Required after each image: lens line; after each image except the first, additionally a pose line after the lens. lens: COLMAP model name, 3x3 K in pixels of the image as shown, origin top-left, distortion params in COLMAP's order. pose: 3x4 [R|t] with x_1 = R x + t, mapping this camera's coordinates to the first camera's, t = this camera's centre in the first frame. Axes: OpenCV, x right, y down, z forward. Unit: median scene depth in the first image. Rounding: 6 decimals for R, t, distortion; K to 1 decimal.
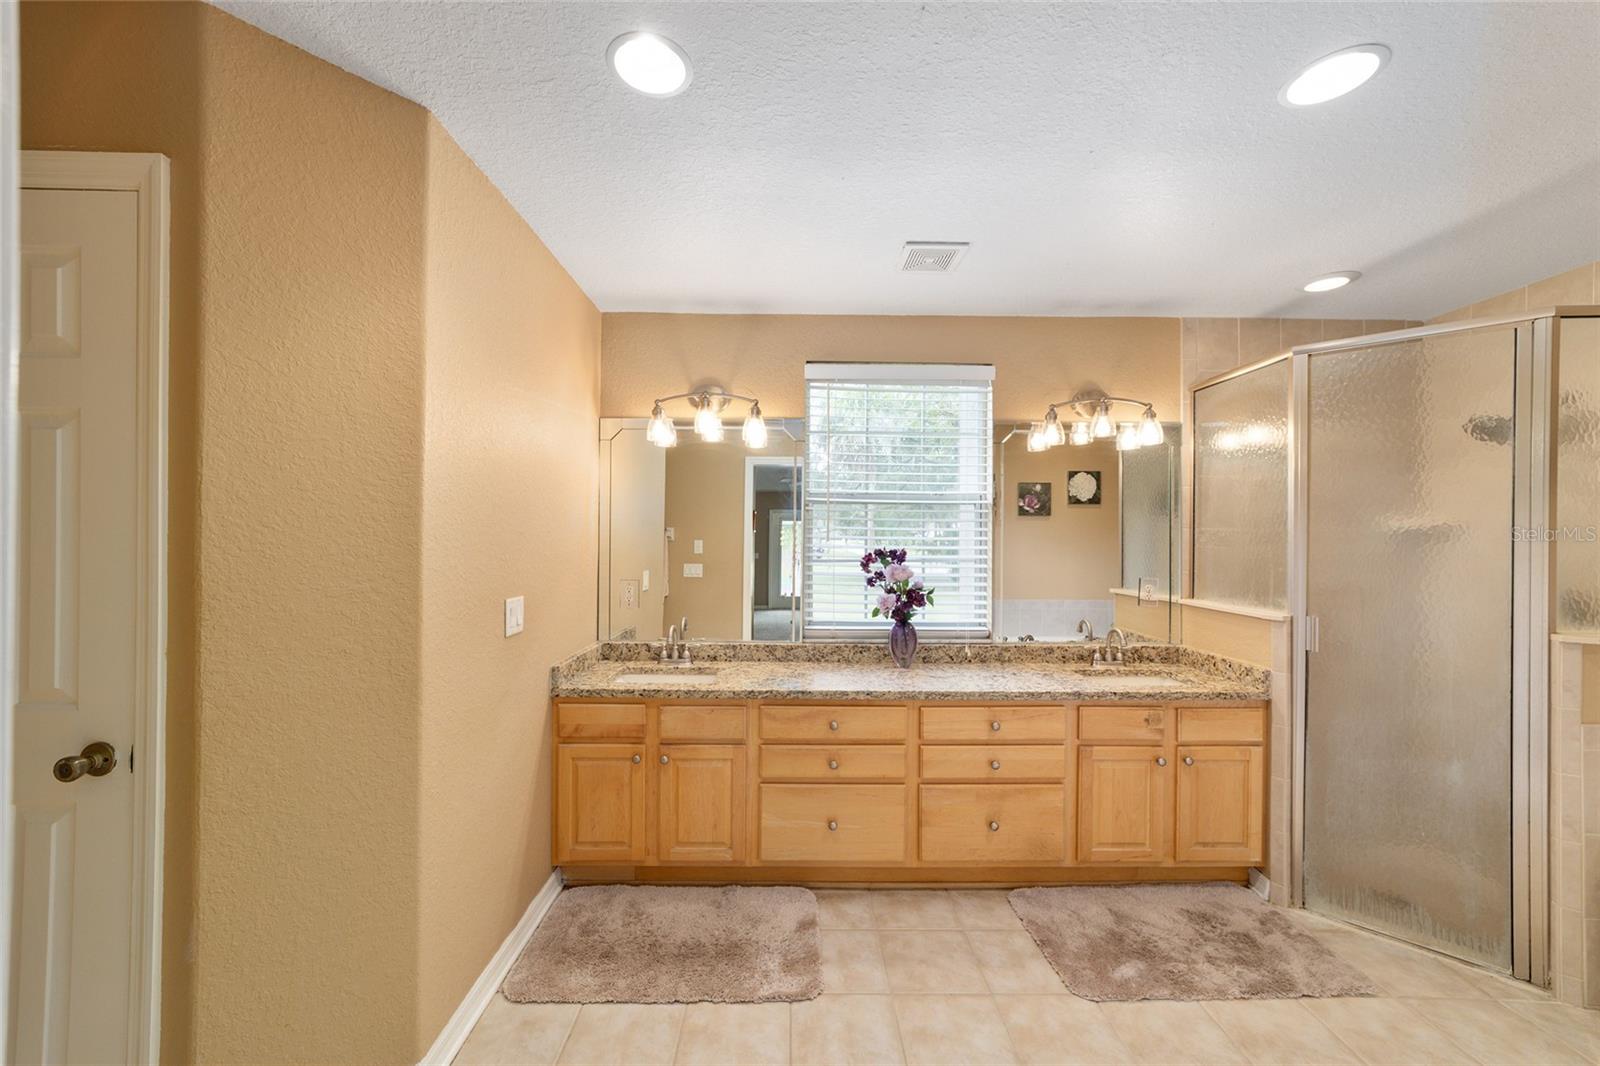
lens RADIAL K [[618.7, 0, 797.0], [0, 618.7, 534.5], [0, 0, 1]] dist [0.001608, 0.000099]
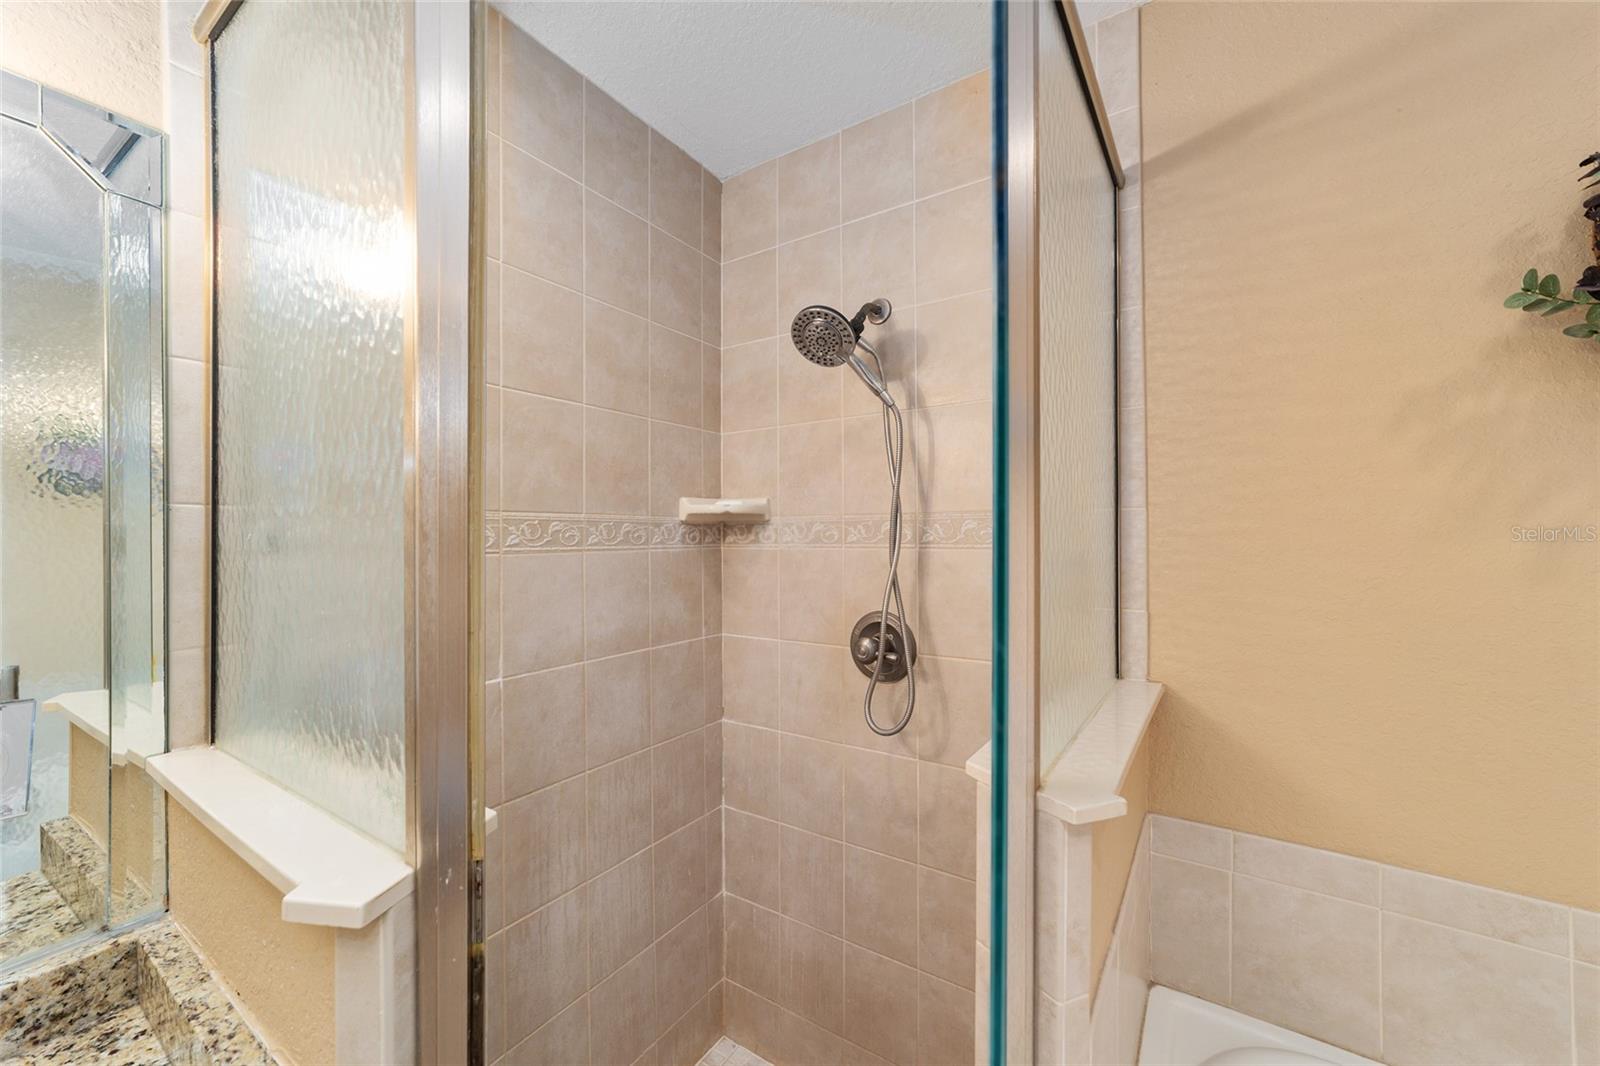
lens RADIAL K [[618.7, 0, 797.9], [0, 618.7, 532.1], [0, 0, 1]] dist [0.001608, 0.000099]
pose [[0.563593, -0.011681, 0.825970, 0.558490], [0.010671, 0.999920, 0.006860, 0.005685], [-0.825983, 0.004948, 0.563673, 0.610287]]
